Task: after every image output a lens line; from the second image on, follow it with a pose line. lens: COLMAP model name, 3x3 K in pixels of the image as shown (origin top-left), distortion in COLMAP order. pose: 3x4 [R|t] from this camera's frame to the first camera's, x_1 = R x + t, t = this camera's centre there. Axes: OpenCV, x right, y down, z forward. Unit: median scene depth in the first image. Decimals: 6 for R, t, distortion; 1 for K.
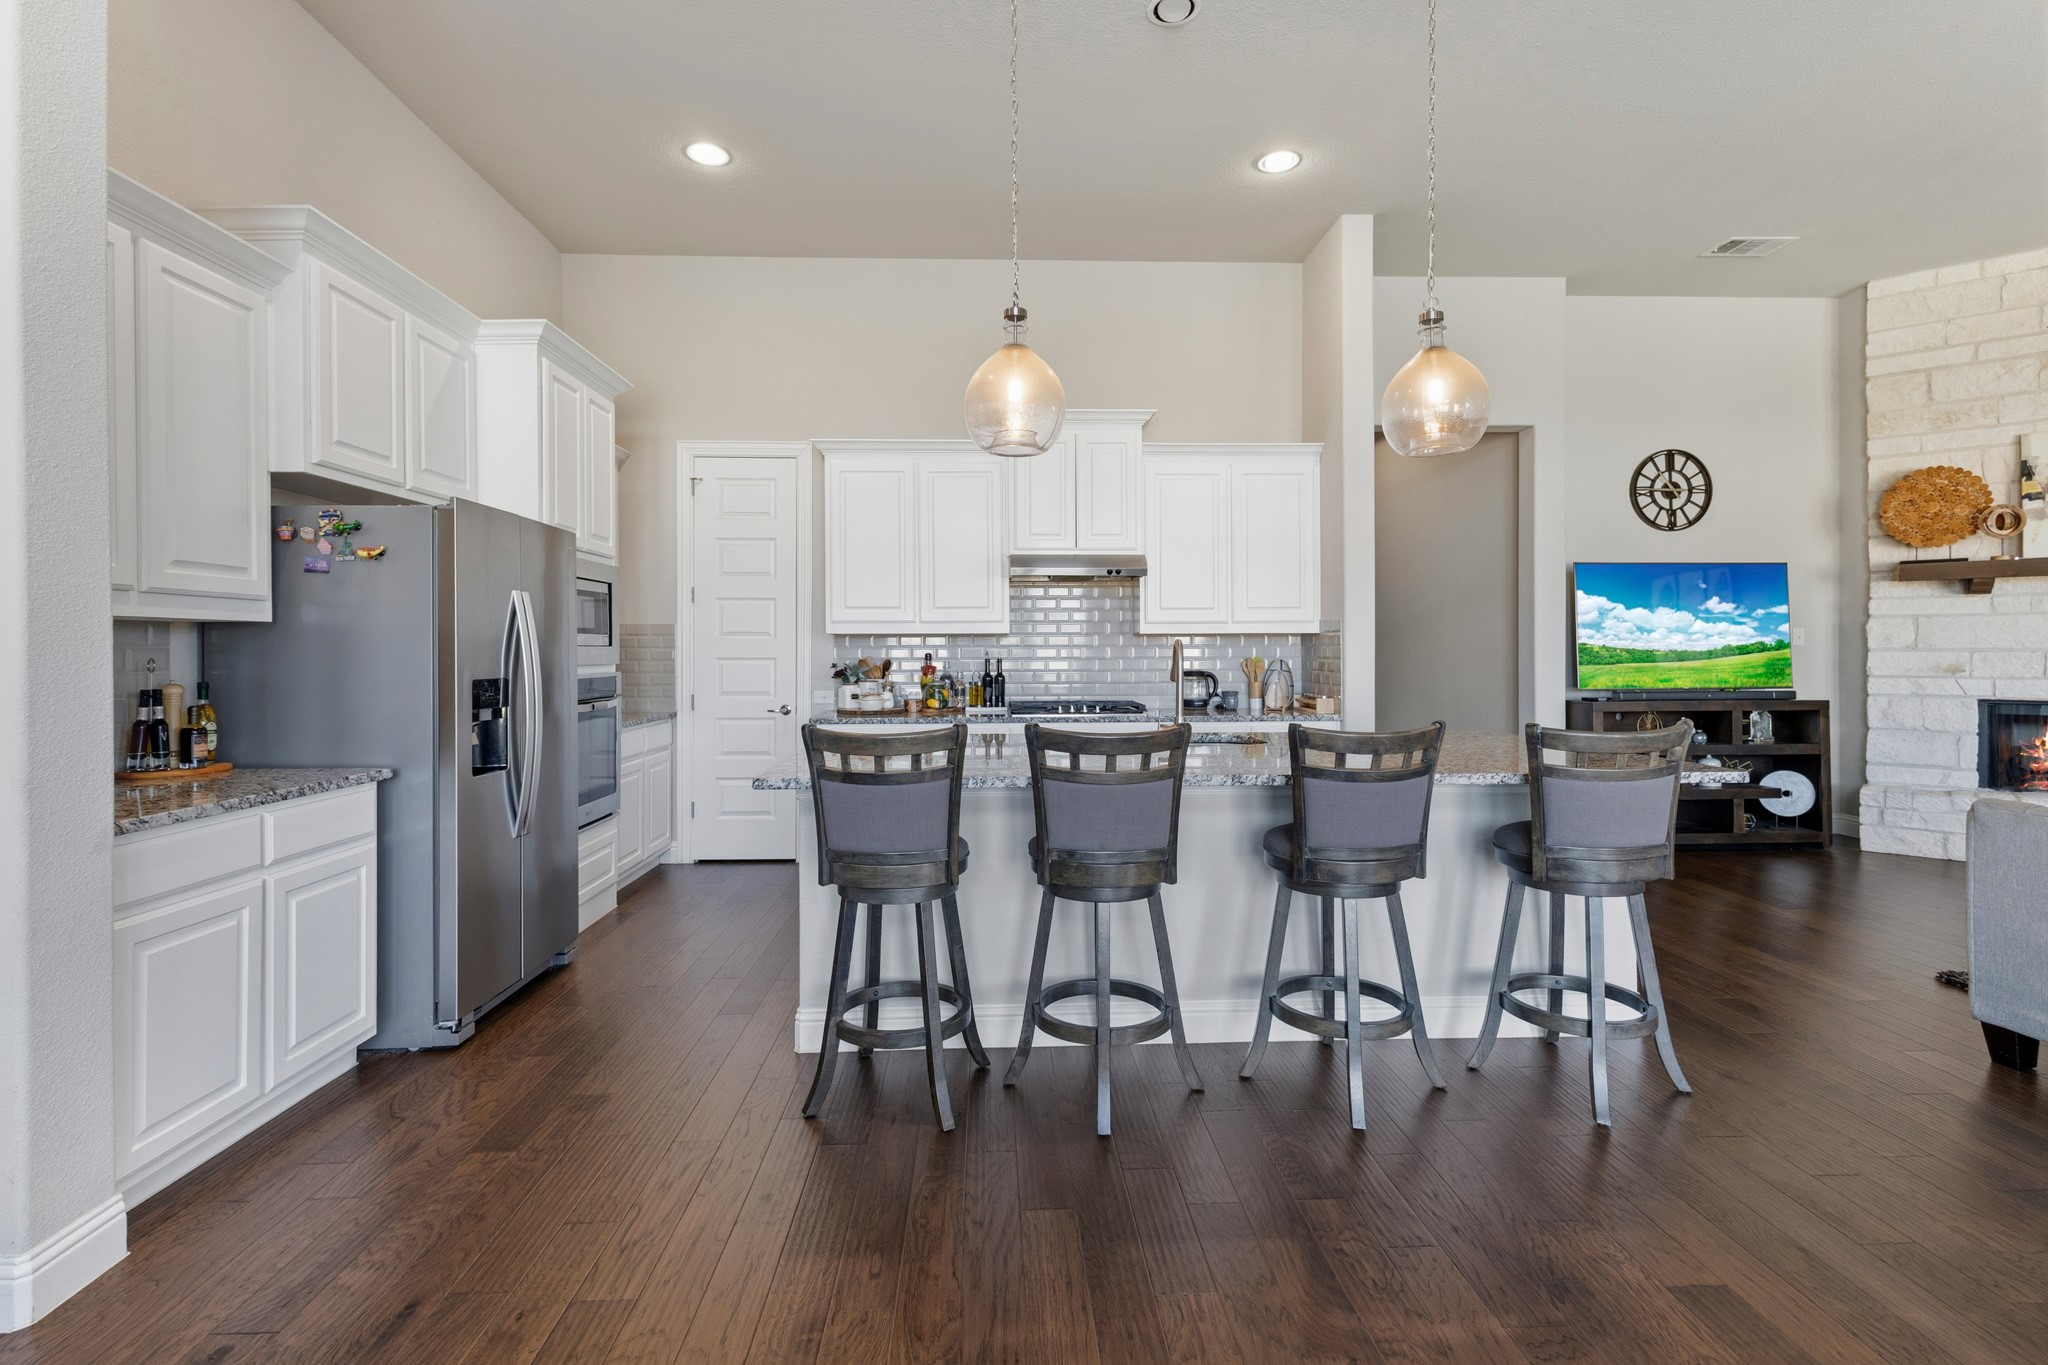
lens RADIAL K [[965.2, 0, 1019.6], [0, 965.2, 652.5], [0, 0, 1]] dist [0.009843, -0.000757]
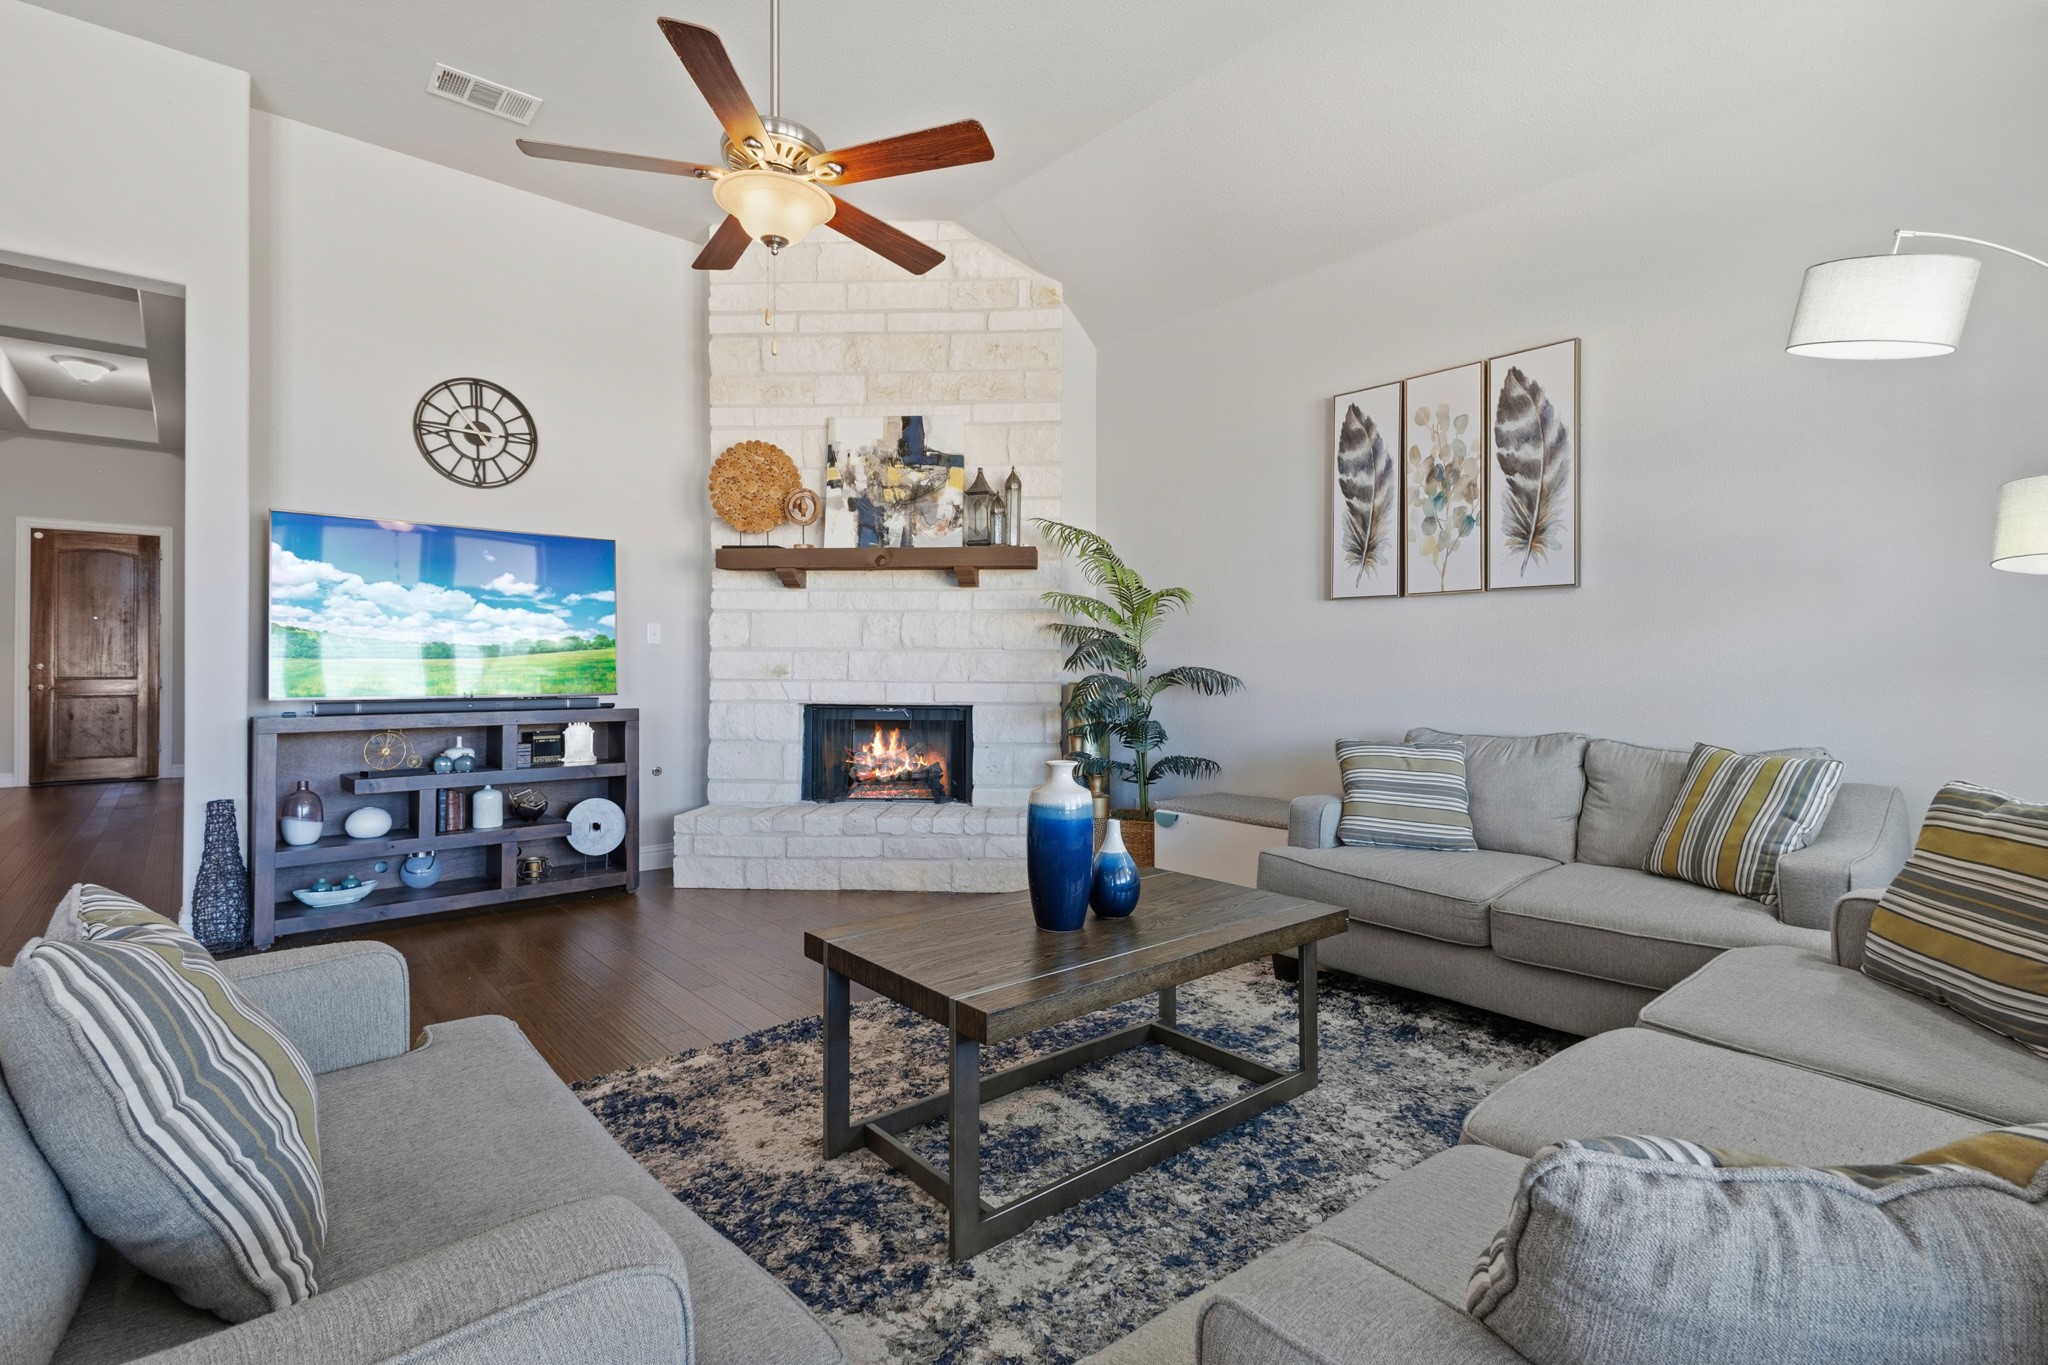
lens RADIAL K [[955.6, 0, 1021.7], [0, 955.6, 666.9], [0, 0, 1]] dist [0.010541, -0.000326]
pose [[0.781386, 0.007274, 0.624006, 0.579475], [-0.004336, 0.999971, -0.006228, 0.017779], [-0.624033, 0.002161, 0.781395, 0.167797]]
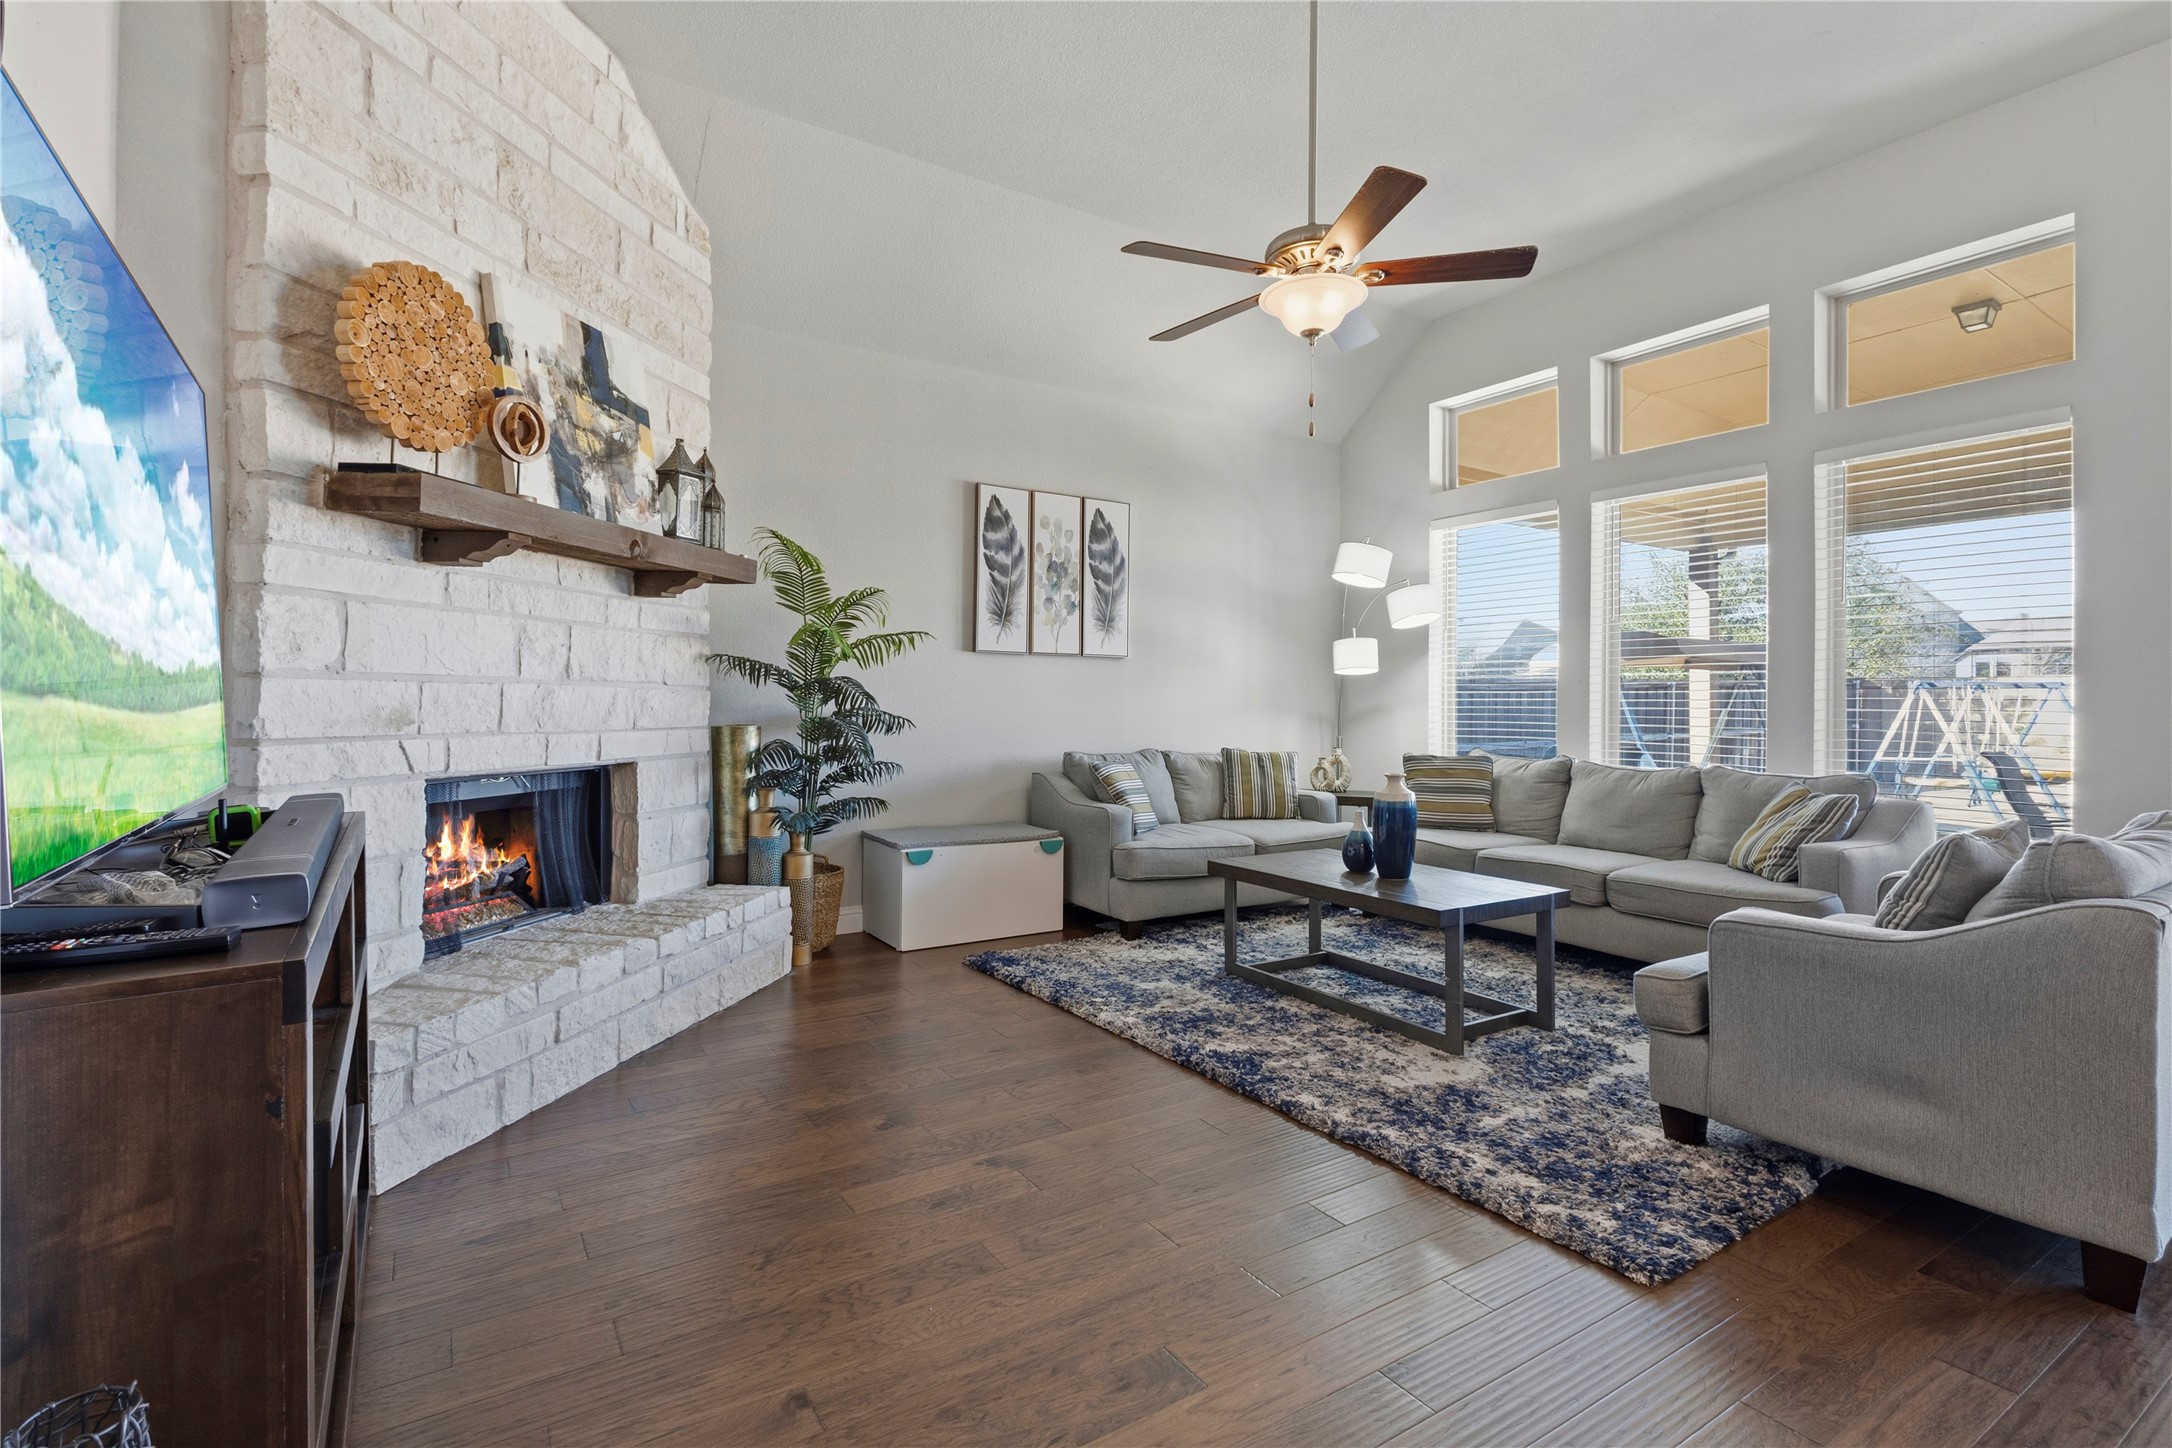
lens RADIAL K [[1012.8, 0, 1081.7], [0, 1012.8, 699.9], [0, 0, 1]] dist [0.001241, -0.000018]
pose [[-0.505363, 0.001813, 0.862905, 0.374423], [-0.003132, 0.999987, -0.003935, 0.008916], [-0.862901, -0.004691, -0.505351, 0.956959]]
